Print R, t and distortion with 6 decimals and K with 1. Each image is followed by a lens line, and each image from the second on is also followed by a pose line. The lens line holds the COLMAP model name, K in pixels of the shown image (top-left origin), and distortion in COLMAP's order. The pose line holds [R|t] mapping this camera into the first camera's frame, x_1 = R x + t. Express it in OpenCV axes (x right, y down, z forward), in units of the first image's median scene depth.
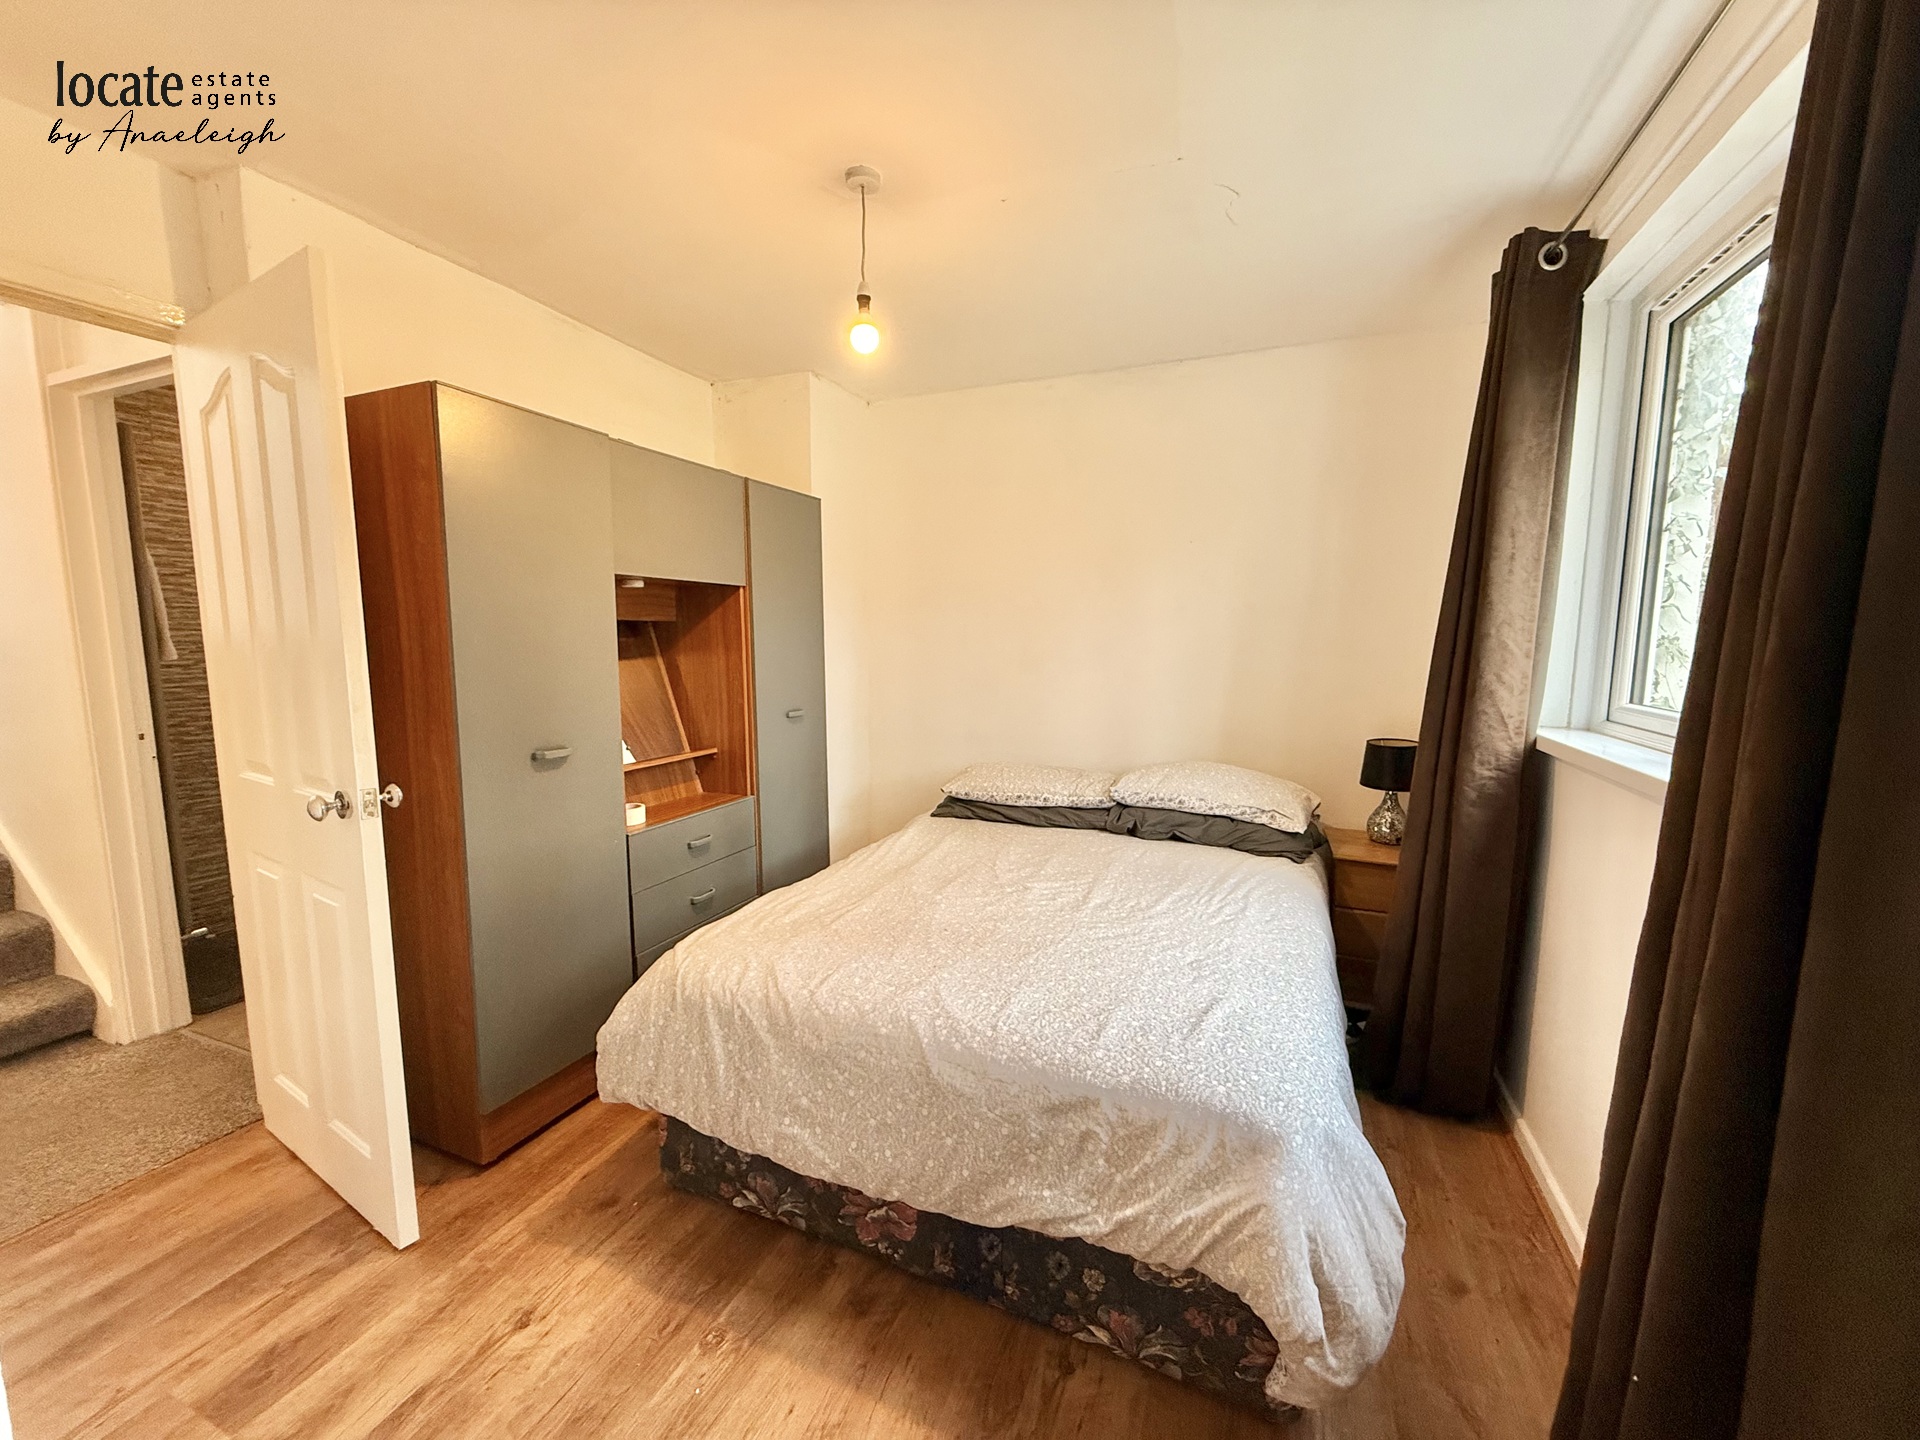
lens RADIAL K [[758.5, 0, 954.3], [0, 758.5, 721.7], [0, 0, 1]] dist [-0.001461, 0.000343]
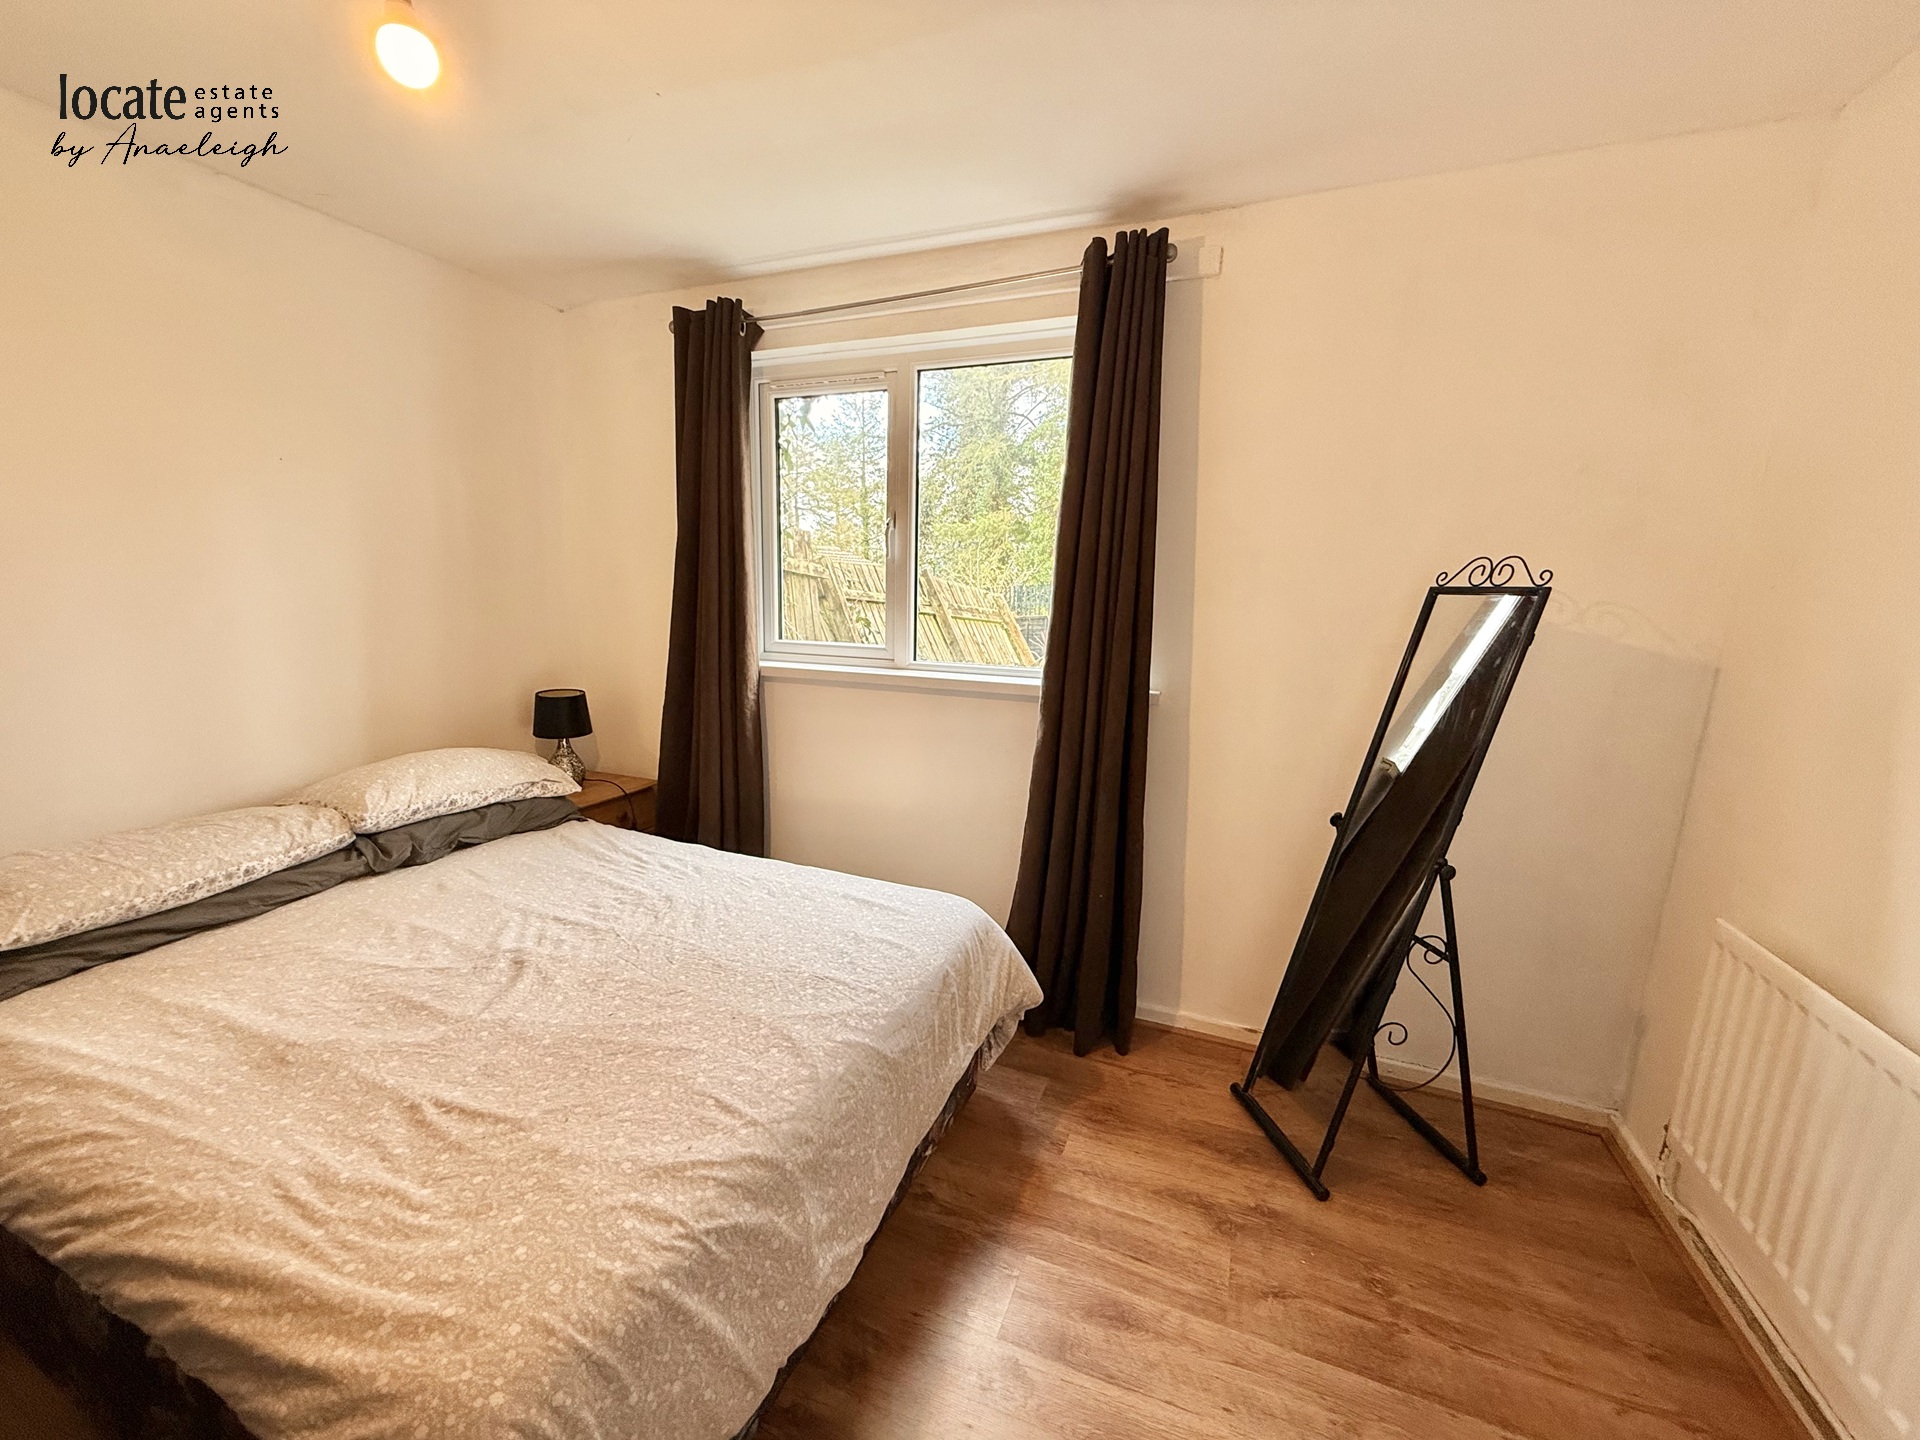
lens RADIAL K [[758.5, 0, 954.3], [0, 758.5, 721.7], [0, 0, 1]] dist [-0.001461, 0.000343]
pose [[-0.015059, -0.181338, 0.983306, -0.516180], [0.090835, 0.979103, 0.181954, -0.081867], [-0.995752, 0.092058, 0.001727, 0.476343]]
